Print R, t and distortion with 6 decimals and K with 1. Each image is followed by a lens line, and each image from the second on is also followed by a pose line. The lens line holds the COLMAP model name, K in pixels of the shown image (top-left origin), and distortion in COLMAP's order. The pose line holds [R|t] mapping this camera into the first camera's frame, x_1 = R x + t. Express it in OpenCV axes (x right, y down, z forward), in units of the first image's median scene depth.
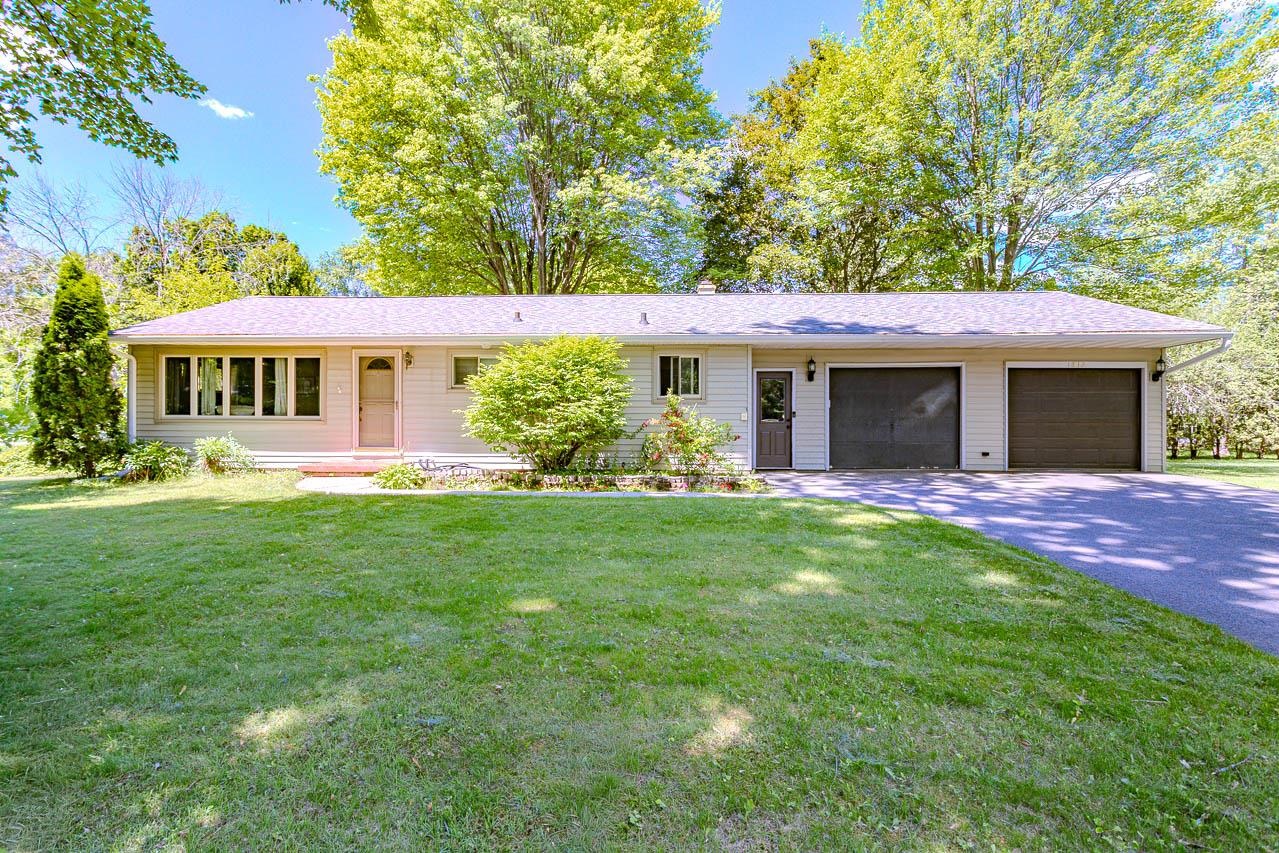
lens RADIAL K [[613.8, 0, 631.1], [0, 613.8, 425.0], [0, 0, 1]] dist [-0.001505, 0.001275]
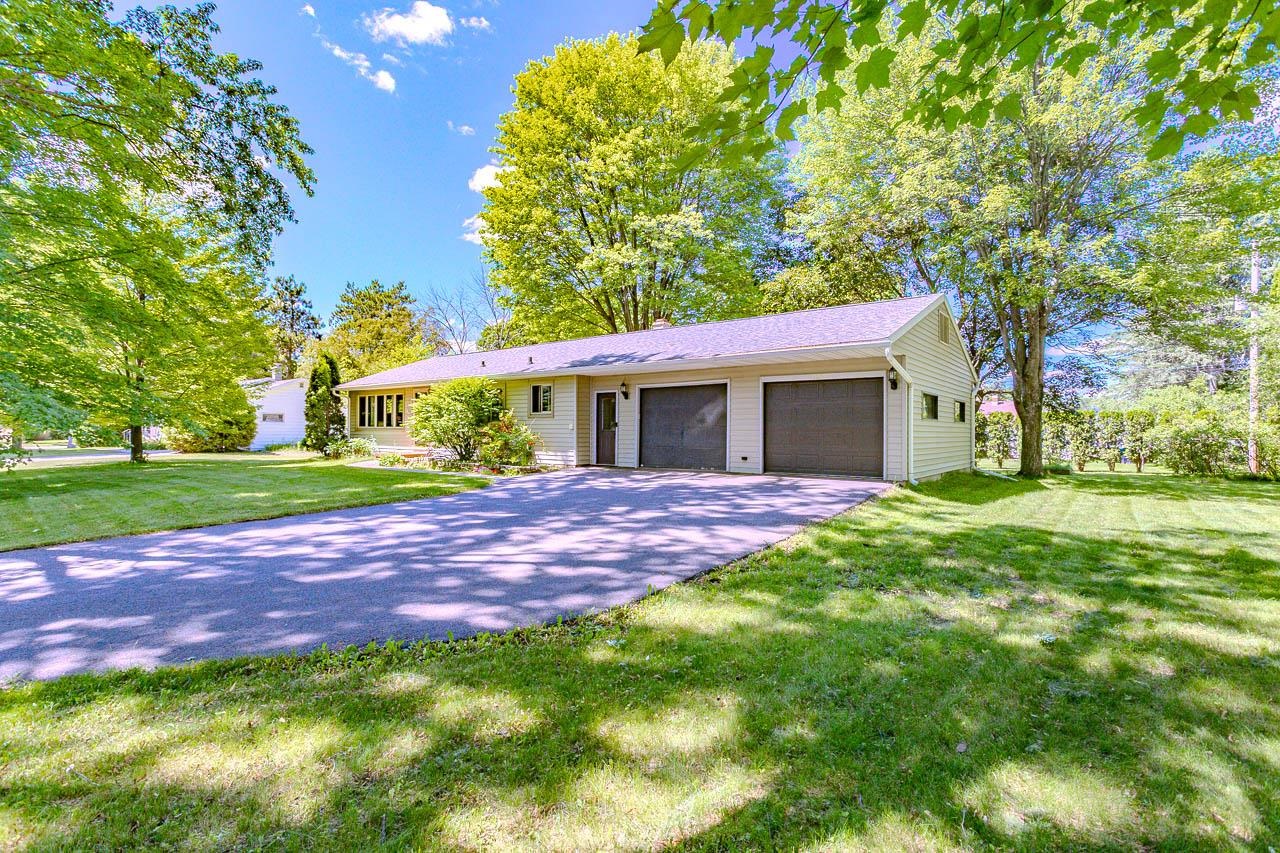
lens RADIAL K [[614.2, 0, 631.6], [0, 614.2, 425.0], [0, 0, 1]] dist [-0.001505, 0.001275]
pose [[0.798159, -0.004302, -0.602432, 1.107989], [-0.005312, 0.999885, -0.014179, 0.002204], [0.602424, 0.014517, 0.798045, -0.041999]]
